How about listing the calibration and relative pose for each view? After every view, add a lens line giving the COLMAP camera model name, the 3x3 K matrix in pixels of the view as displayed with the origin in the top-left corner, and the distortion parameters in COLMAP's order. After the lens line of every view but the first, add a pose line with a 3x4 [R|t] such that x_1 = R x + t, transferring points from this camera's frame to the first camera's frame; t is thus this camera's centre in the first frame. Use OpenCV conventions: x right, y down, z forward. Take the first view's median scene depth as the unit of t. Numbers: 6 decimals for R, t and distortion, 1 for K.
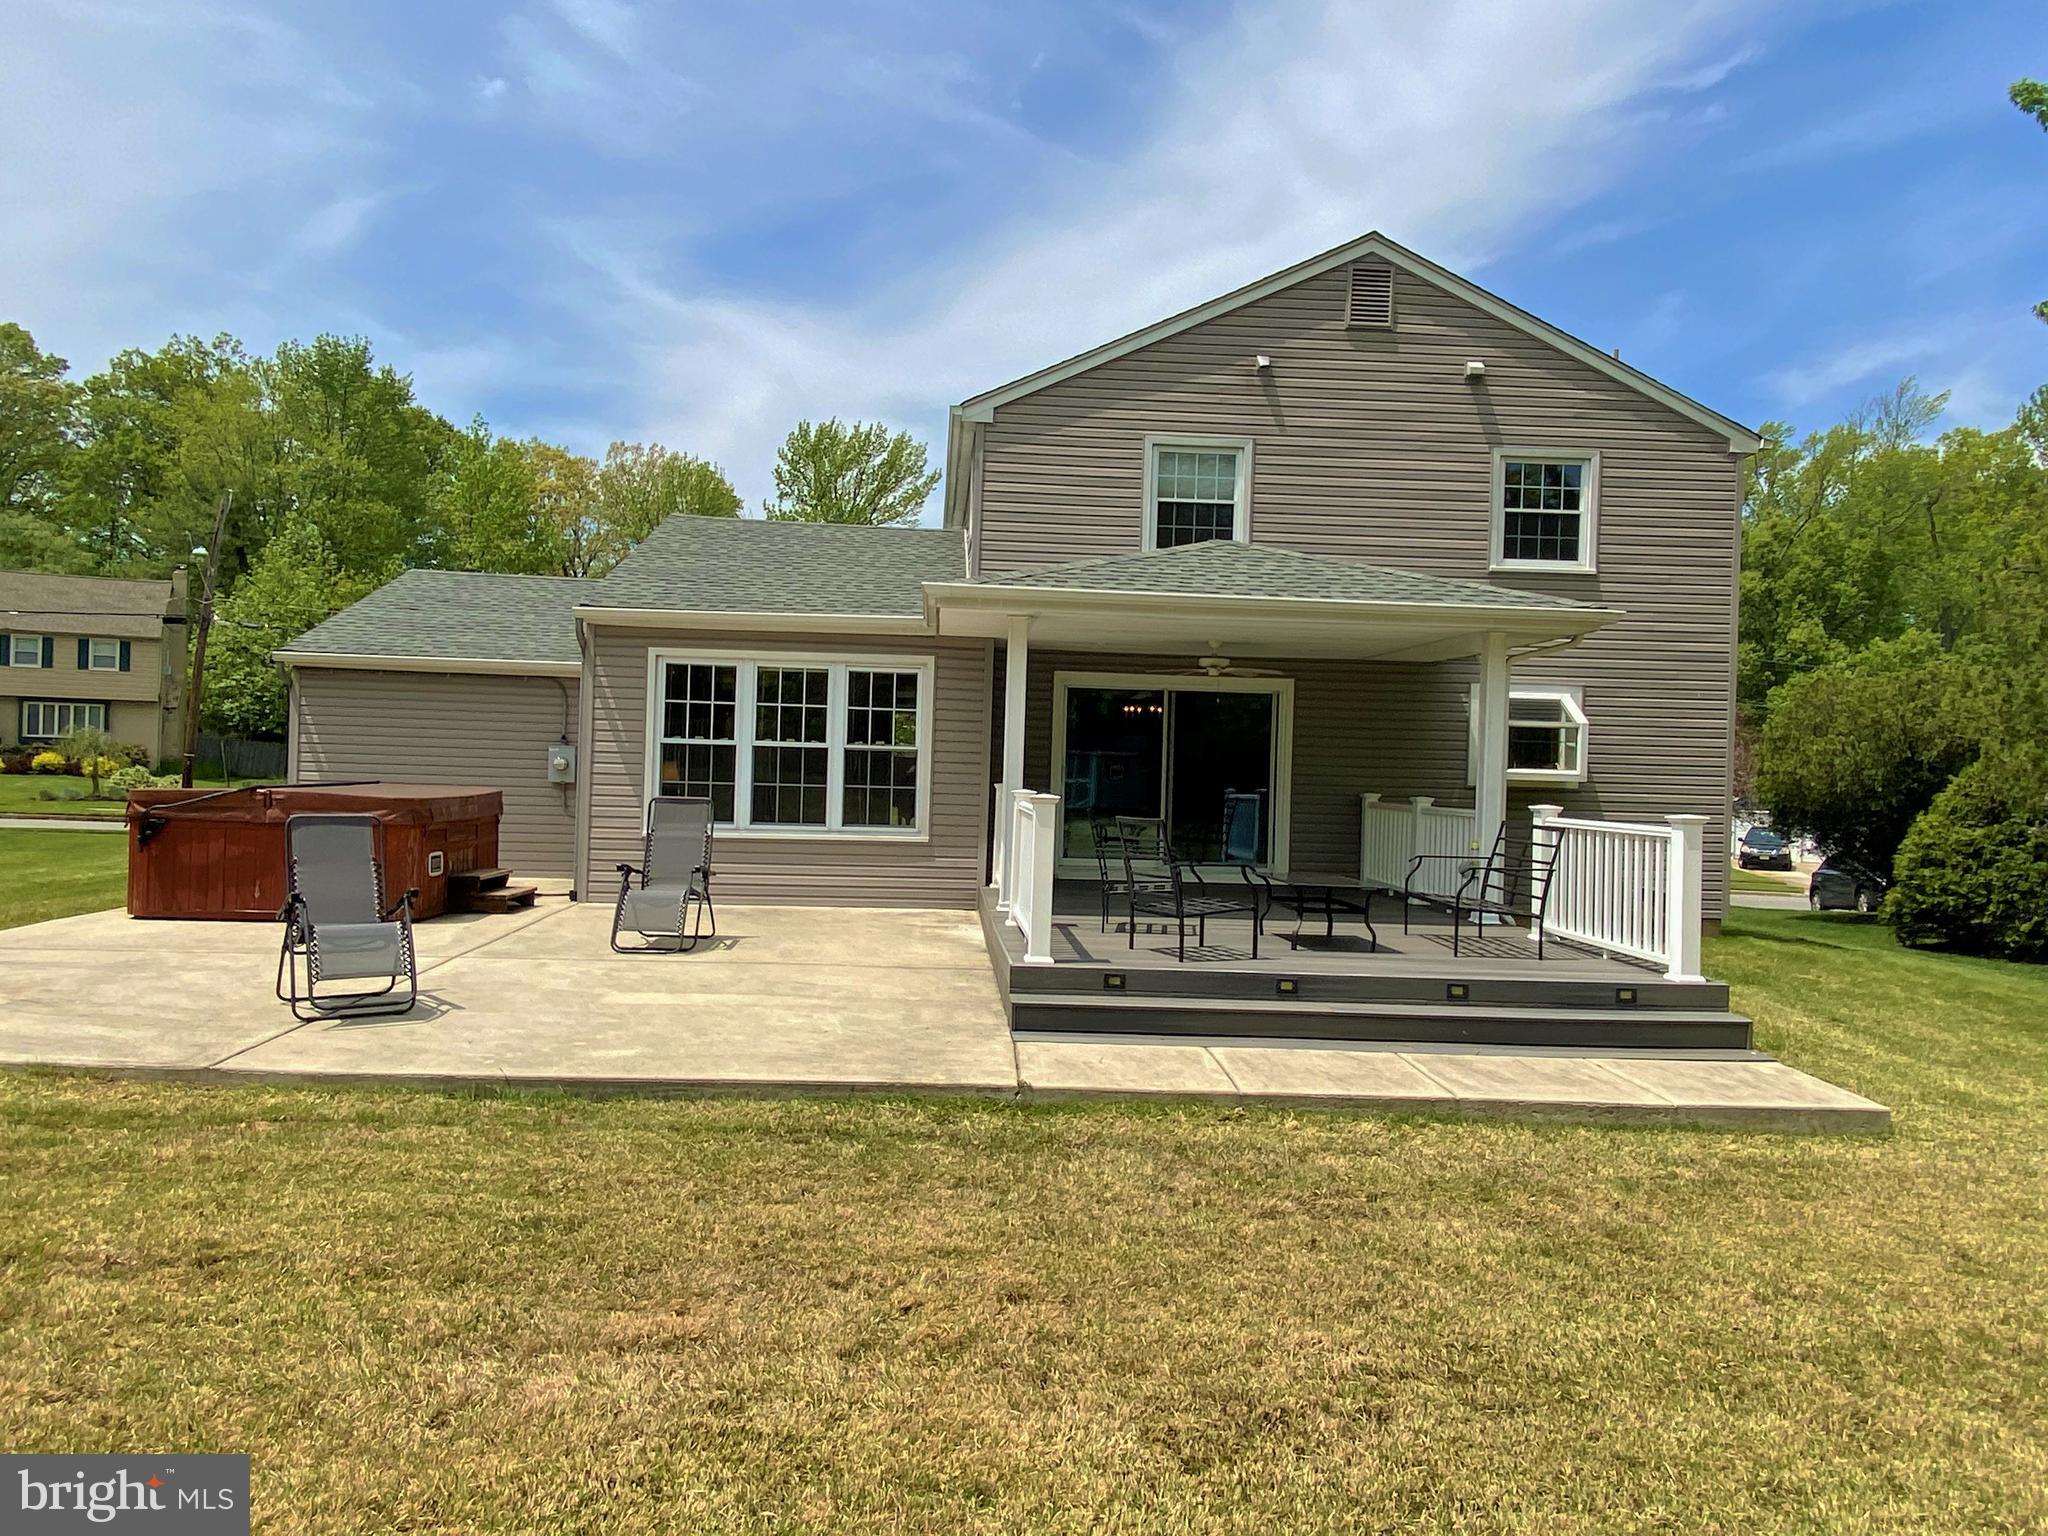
lens RADIAL K [[1324.9, 0, 1024.0], [0, 1324.9, 768.0], [0, 0, 1]] dist [0.005317, 0.000633]
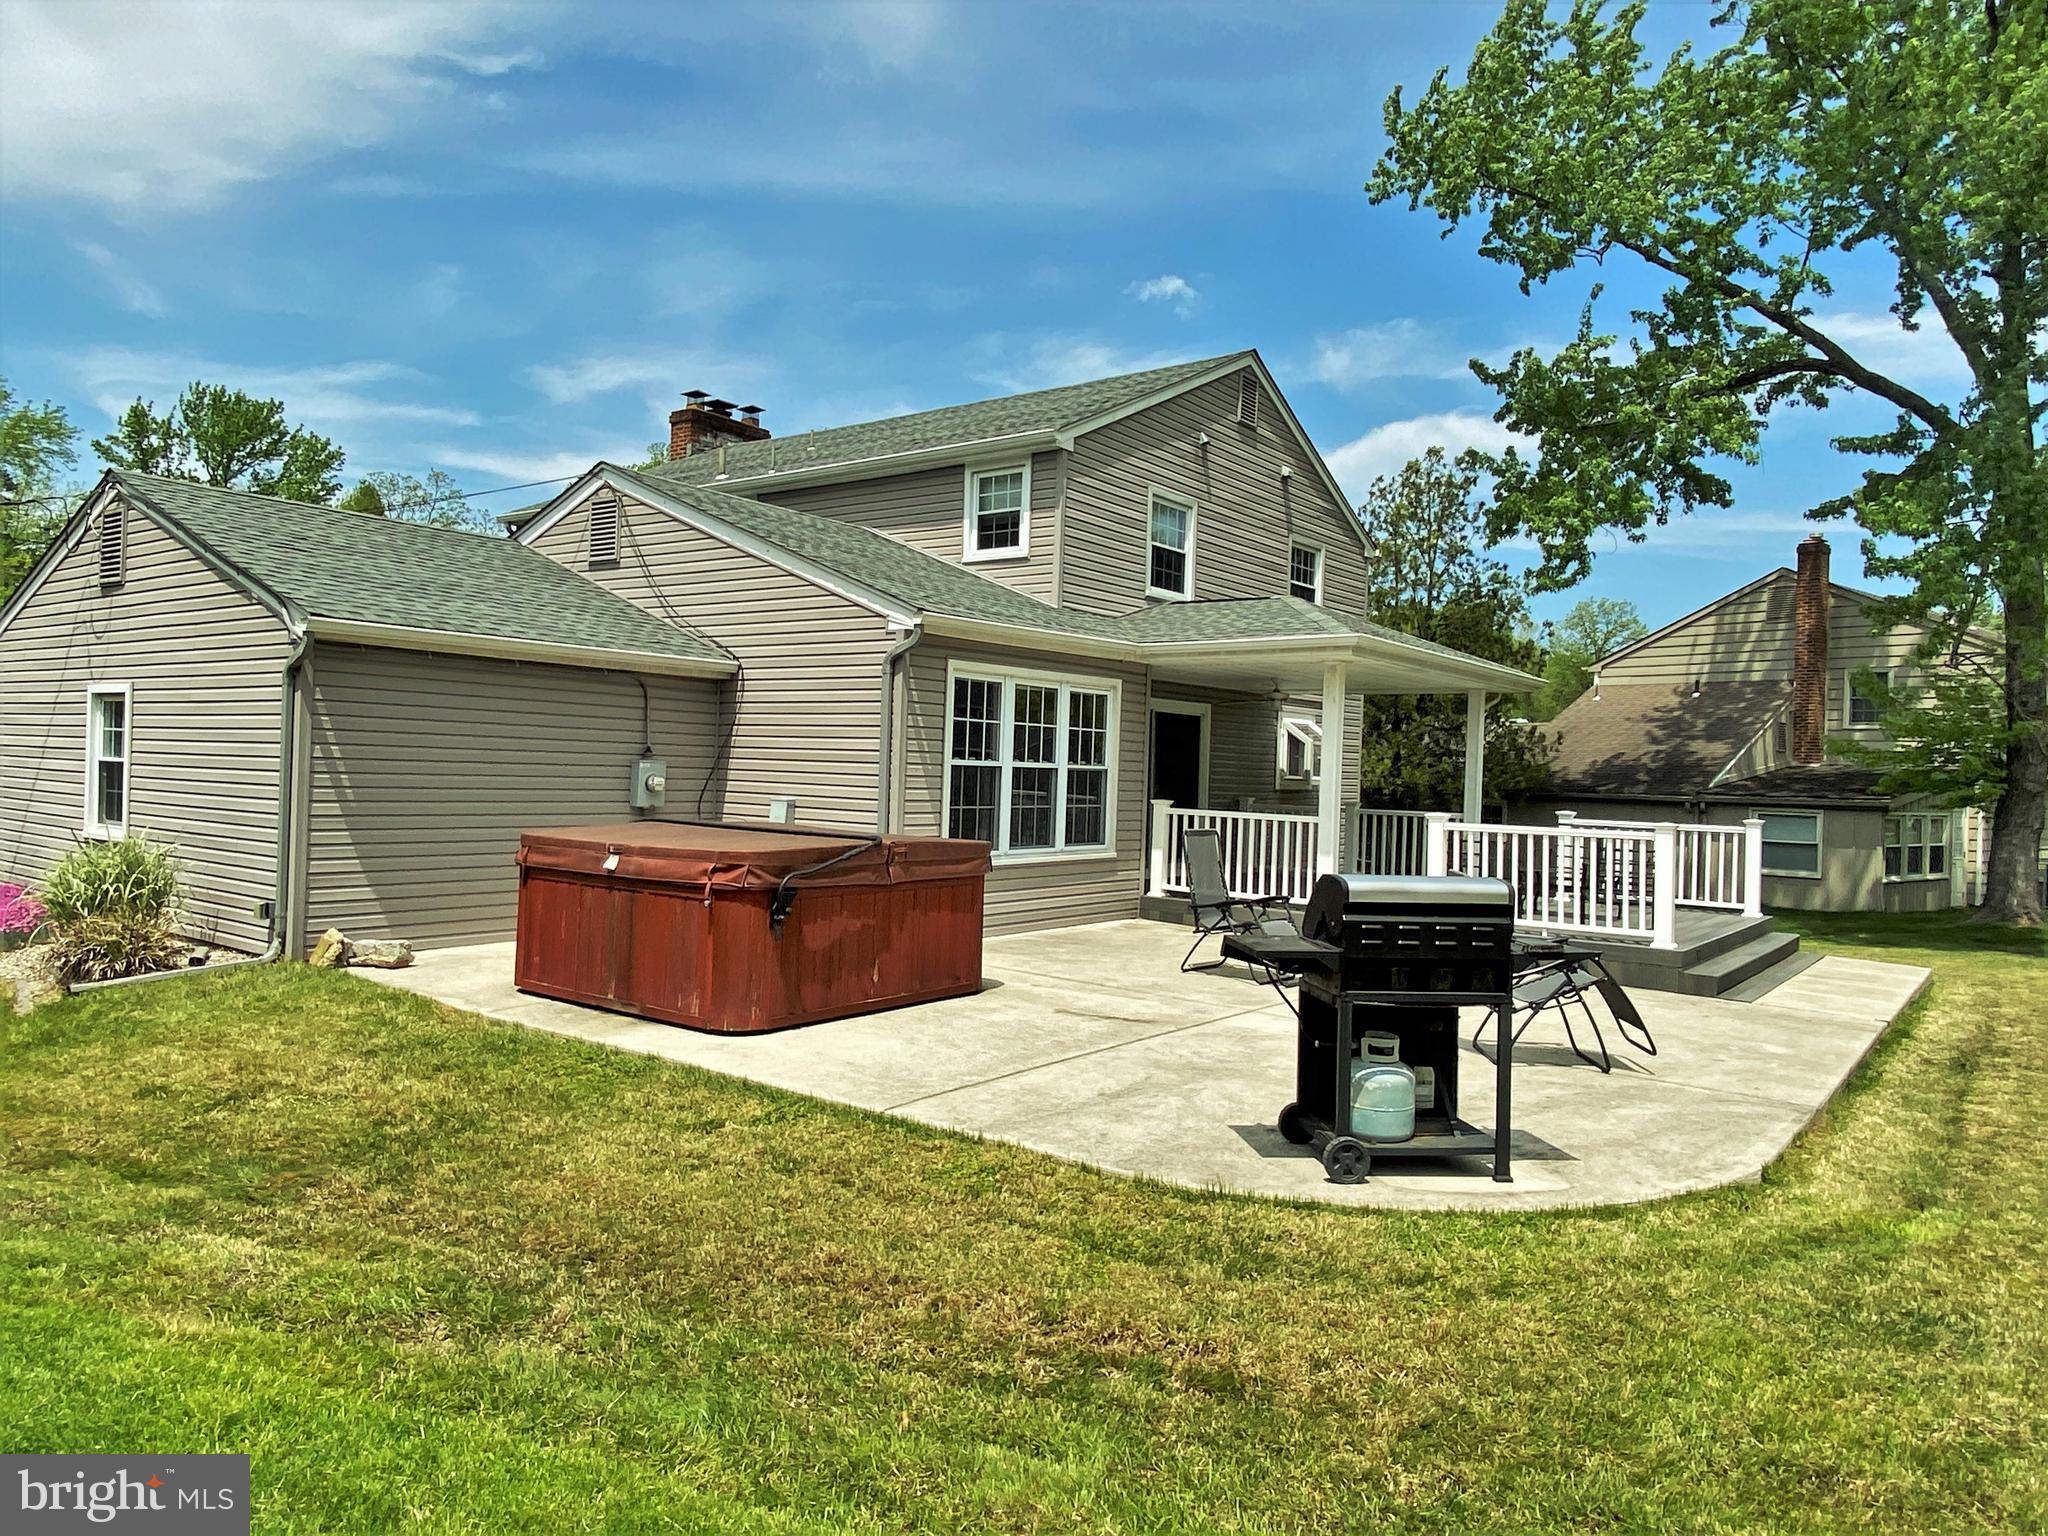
lens RADIAL K [[1324.9, 0, 1024.0], [0, 1324.9, 768.0], [0, 0, 1]] dist [0.005317, 0.000633]
pose [[0.659677, -0.007574, 0.751511, -0.908100], [-0.010421, 0.999761, 0.019223, -0.034154], [-0.751477, -0.020513, 0.659441, 0.363003]]
